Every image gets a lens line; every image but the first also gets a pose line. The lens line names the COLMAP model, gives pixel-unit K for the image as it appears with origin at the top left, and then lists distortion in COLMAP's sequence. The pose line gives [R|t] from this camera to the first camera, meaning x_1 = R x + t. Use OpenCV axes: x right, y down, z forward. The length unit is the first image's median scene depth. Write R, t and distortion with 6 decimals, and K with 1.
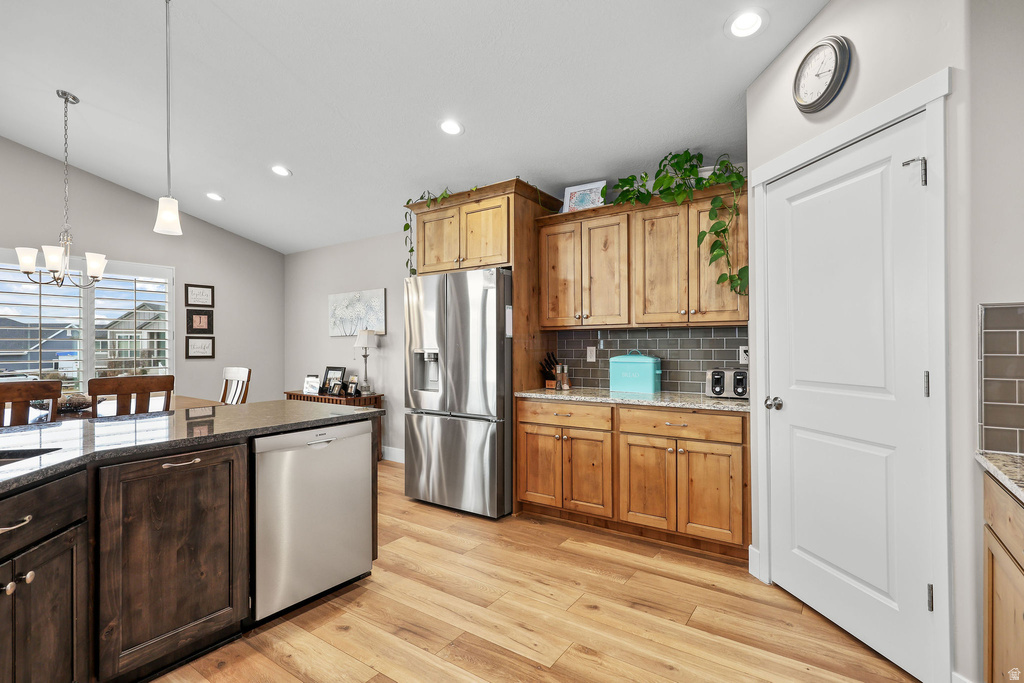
lens RADIAL K [[485.9, 0, 501.9], [0, 485.9, 341.5], [0, 0, 1]] dist [-0.002871, -0.000040]
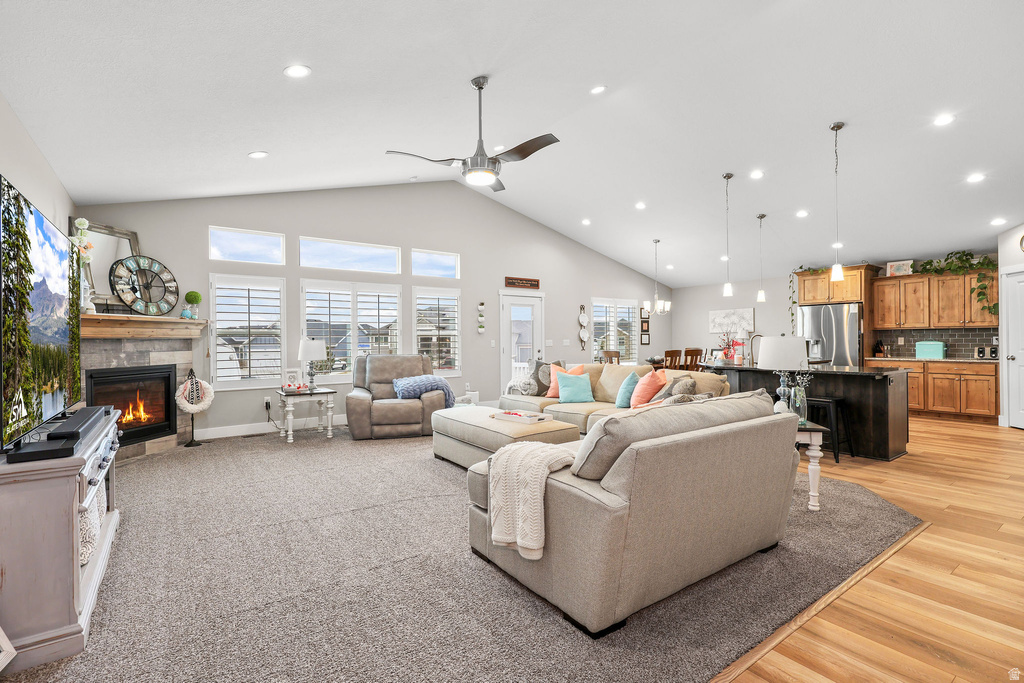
lens RADIAL K [[465.8, 0, 505.6], [0, 465.8, 340.1], [0, 0, 1]] dist [0.004816, -0.002786]
pose [[0.943369, -0.002083, -0.331738, -0.866042], [0.005126, 0.999952, 0.008300, -0.003544], [0.331705, -0.009530, 0.943335, -1.675778]]
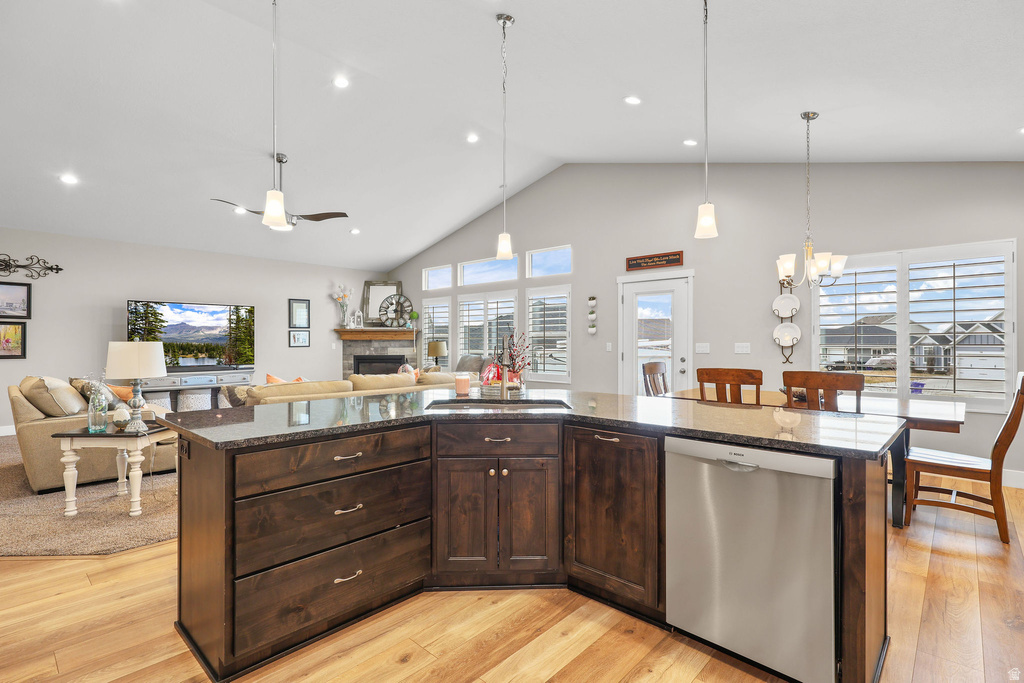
lens RADIAL K [[485.9, 0, 510.6], [0, 485.9, 338.1], [0, 0, 1]] dist [-0.002871, -0.000040]
pose [[-0.131721, -0.002450, -0.991284, 0.295150], [0.007488, 0.999966, -0.003466, 0.001603], [0.991259, -0.007879, -0.131698, 0.475747]]
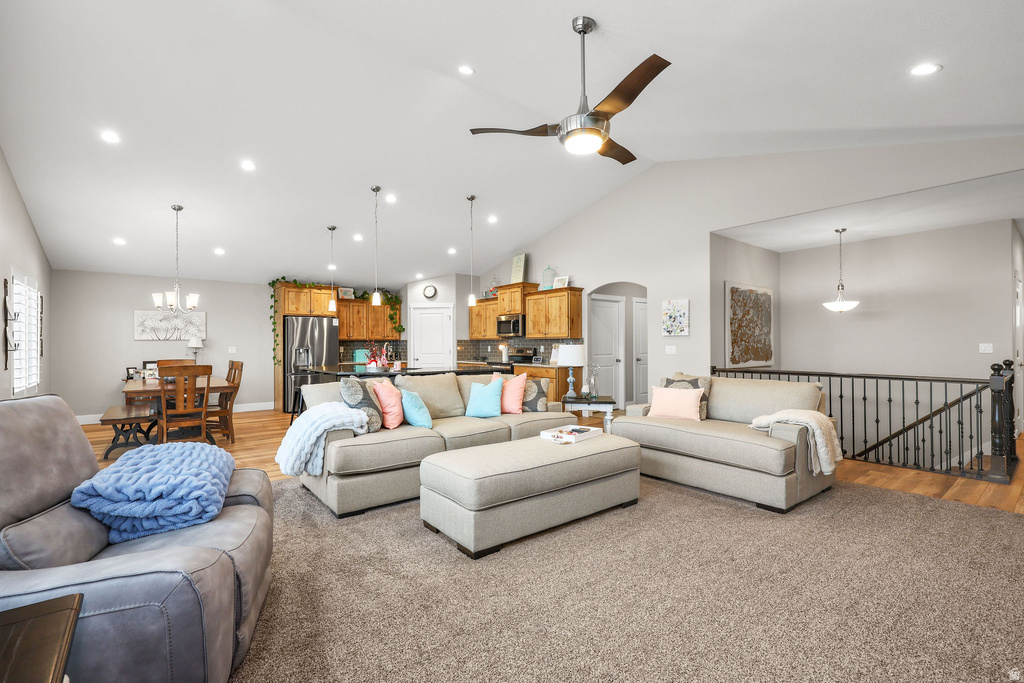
lens RADIAL K [[465.8, 0, 519.3], [0, 465.8, 345.9], [0, 0, 1]] dist [0.004816, -0.002786]
pose [[0.258577, 0.002834, 0.965987, -2.344035], [-0.003044, 0.999993, -0.002119, 0.010161], [-0.965986, -0.002392, 0.258584, -0.702272]]
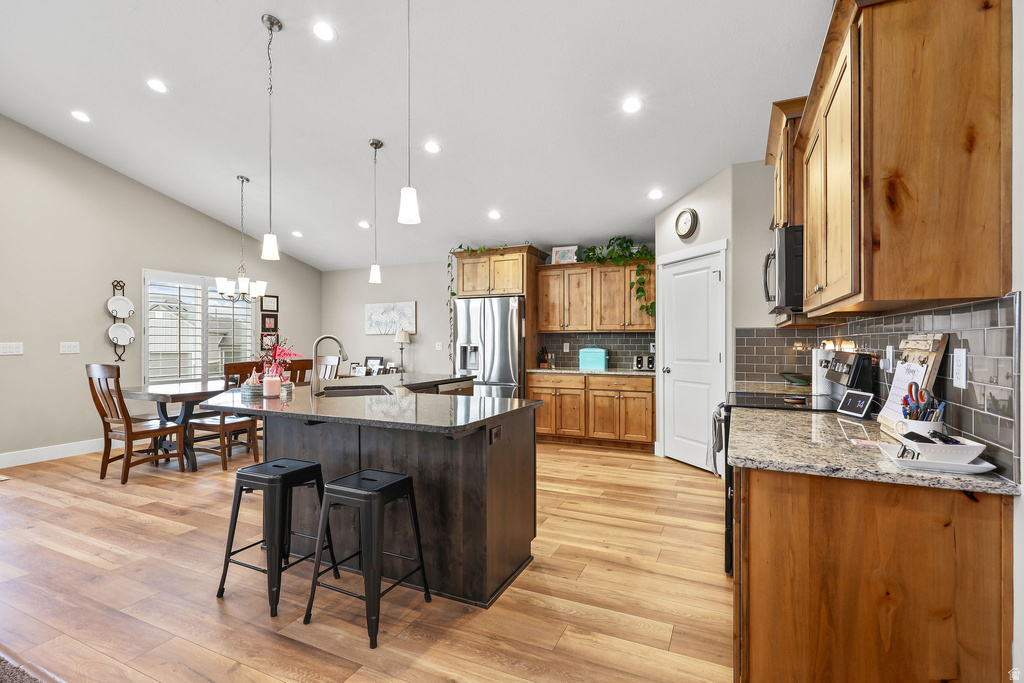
lens RADIAL K [[485.9, 0, 501.5], [0, 485.9, 338.9], [0, 0, 1]] dist [-0.002871, -0.000040]
pose [[0.985985, 0.006867, 0.166695, -0.357033], [-0.006990, 0.999976, 0.000155, -0.002657], [-0.166690, -0.001318, 0.986009, -0.687978]]
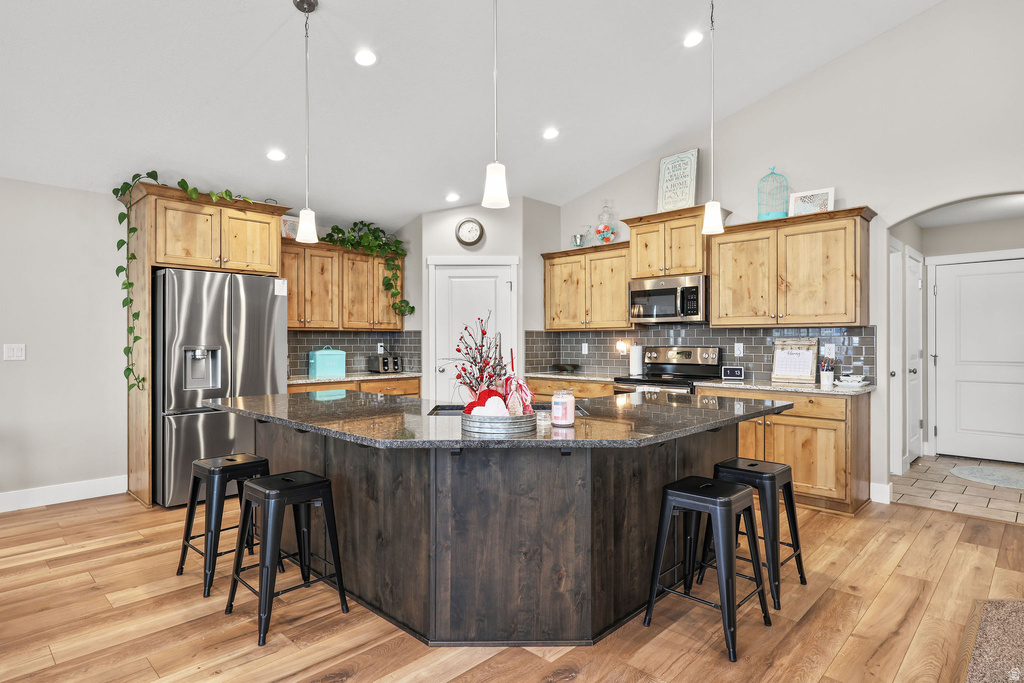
lens RADIAL K [[560.7, 0, 513.2], [0, 560.7, 343.9], [0, 0, 1]] dist [0.008752, -0.000388]
pose [[0.153063, 0.000857, 0.988216, -1.322595], [-0.005990, 0.999982, 0.000060, 0.008481], [-0.988198, -0.005928, 0.153065, 0.223020]]
